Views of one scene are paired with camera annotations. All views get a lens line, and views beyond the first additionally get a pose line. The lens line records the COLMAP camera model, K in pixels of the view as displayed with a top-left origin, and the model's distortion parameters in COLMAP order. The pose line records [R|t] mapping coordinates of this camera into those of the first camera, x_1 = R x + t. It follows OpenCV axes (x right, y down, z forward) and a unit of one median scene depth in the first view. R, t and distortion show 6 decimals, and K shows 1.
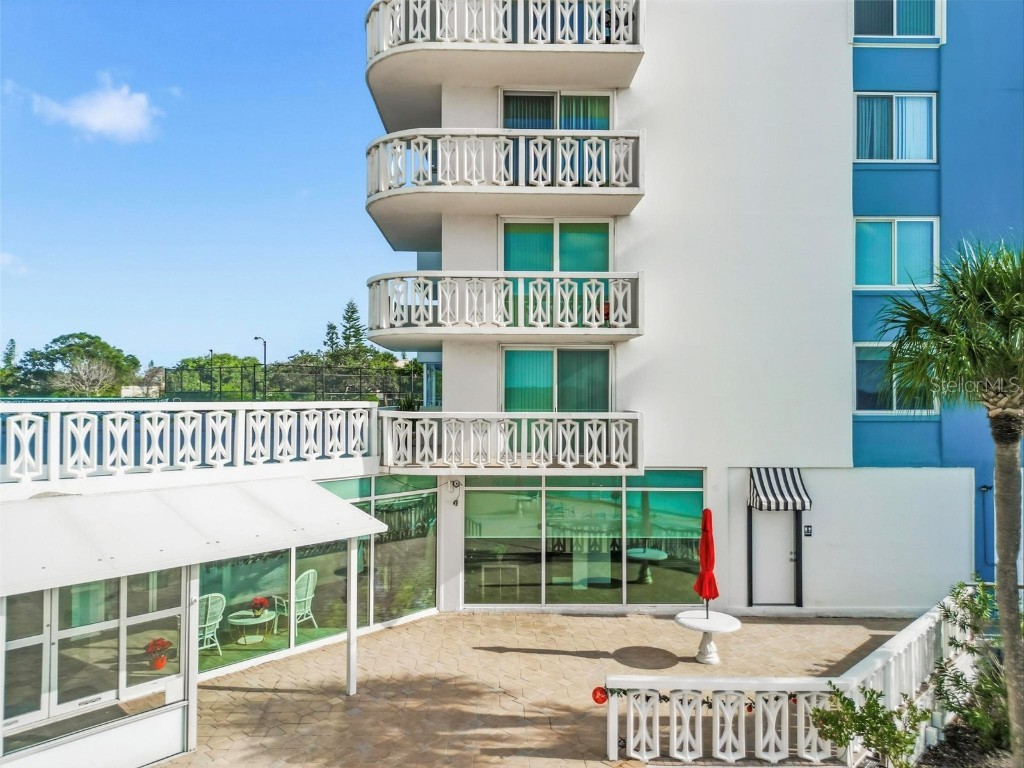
lens RADIAL K [[722.6, 0, 512.0], [0, 722.6, 384.0], [0, 0, 1]] dist [0.055399, -0.052892]
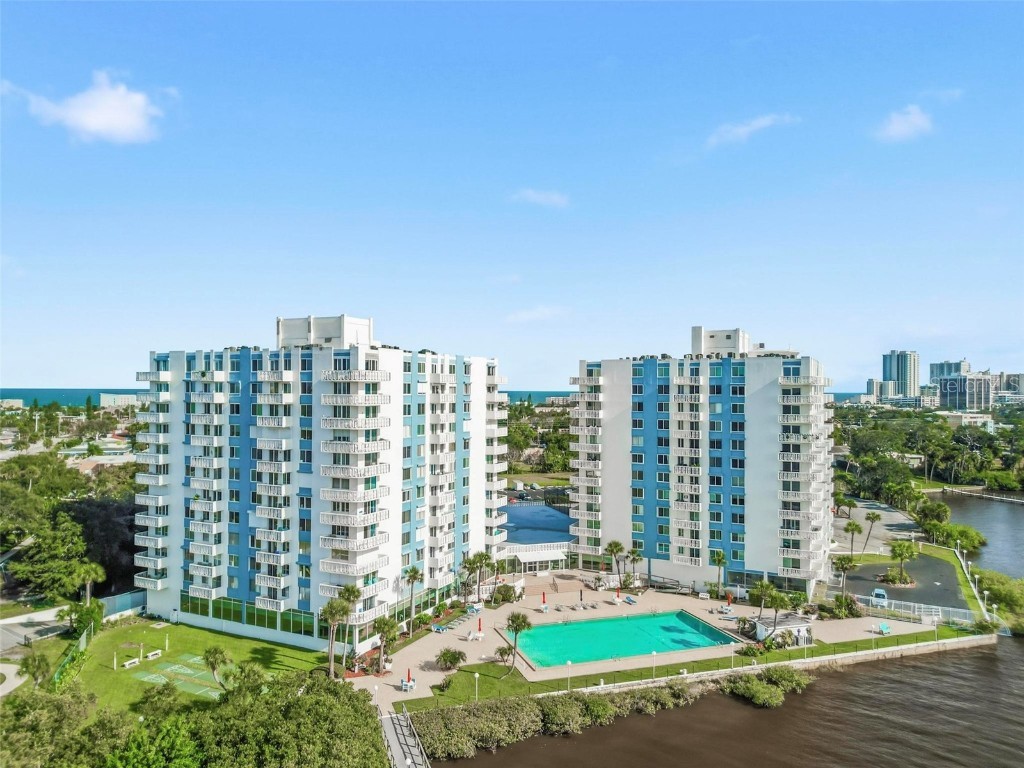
lens RADIAL K [[722.6, 0, 512.0], [0, 722.6, 384.0], [0, 0, 1]] dist [0.055399, -0.052892]
pose [[0.889723, -0.002096, -0.456495, 2.756362], [0.000964, 0.999996, -0.002712, -1.615912], [0.456499, 0.001972, 0.889722, -6.099582]]
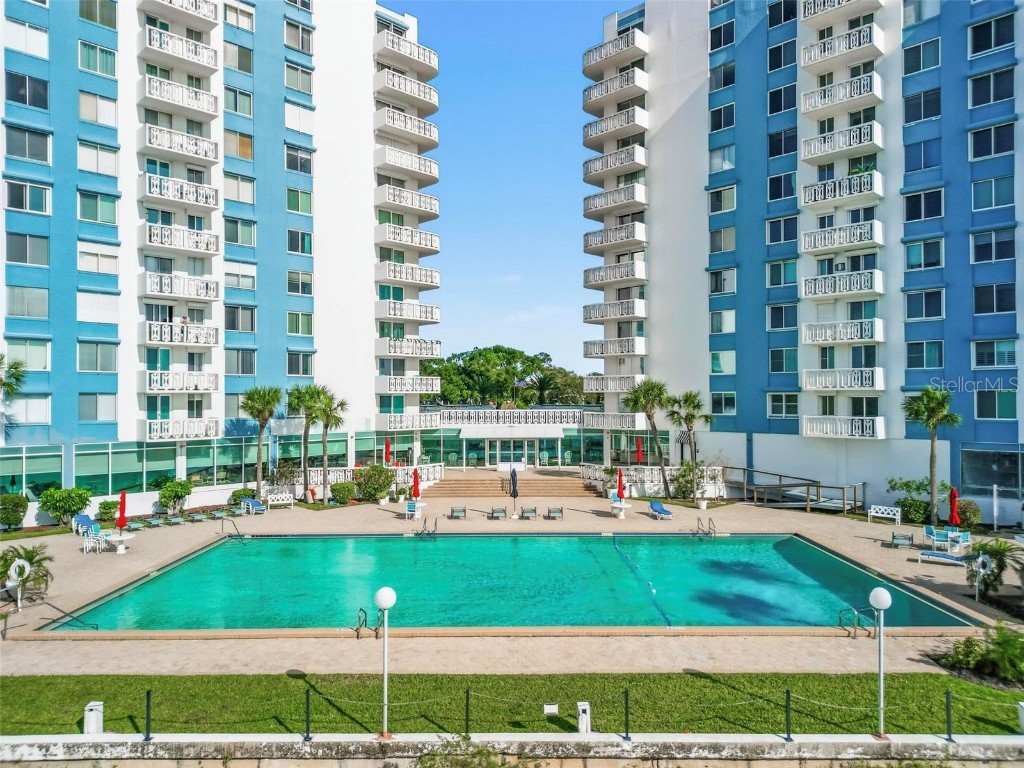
lens RADIAL K [[722.6, 0, 512.0], [0, 722.6, 384.0], [0, 0, 1]] dist [0.055399, -0.052892]
pose [[0.694025, -0.017422, -0.719740, 2.138826], [0.012156, 0.999848, -0.012481, -0.062037], [0.719848, -0.000087, 0.694132, -1.788848]]
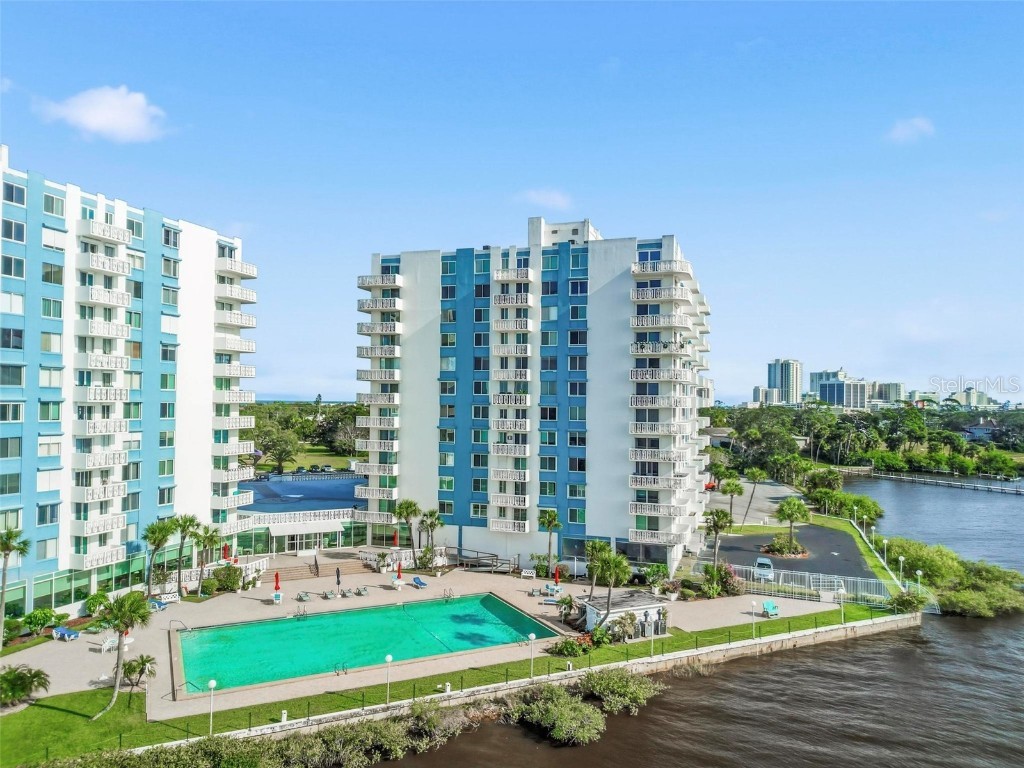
lens RADIAL K [[714.7, 0, 511.2], [0, 714.7, 393.4], [0, 0, 1]] dist [0.110906, -0.142070]
pose [[0.941126, 0.003040, -0.338041, 2.736722], [-0.006050, 0.999951, -0.007850, -0.800112], [0.338001, 0.009433, 0.941099, -3.731423]]
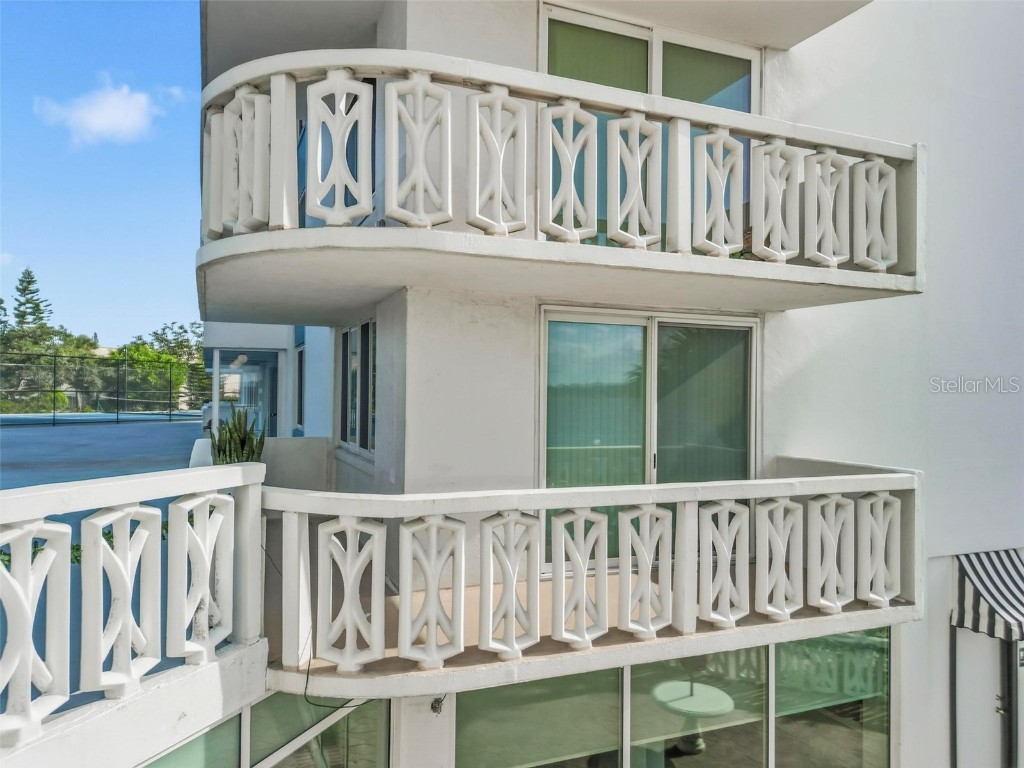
lens RADIAL K [[736.8, 0, 512.0], [0, 736.8, 384.0], [0, 0, 1]] dist [-0.004788, 0.000760]
pose [[0.931248, 0.010557, 0.364233, -0.182480], [-0.012996, 0.999907, 0.004248, -0.010775], [-0.364154, -0.008689, 0.931298, 0.605453]]
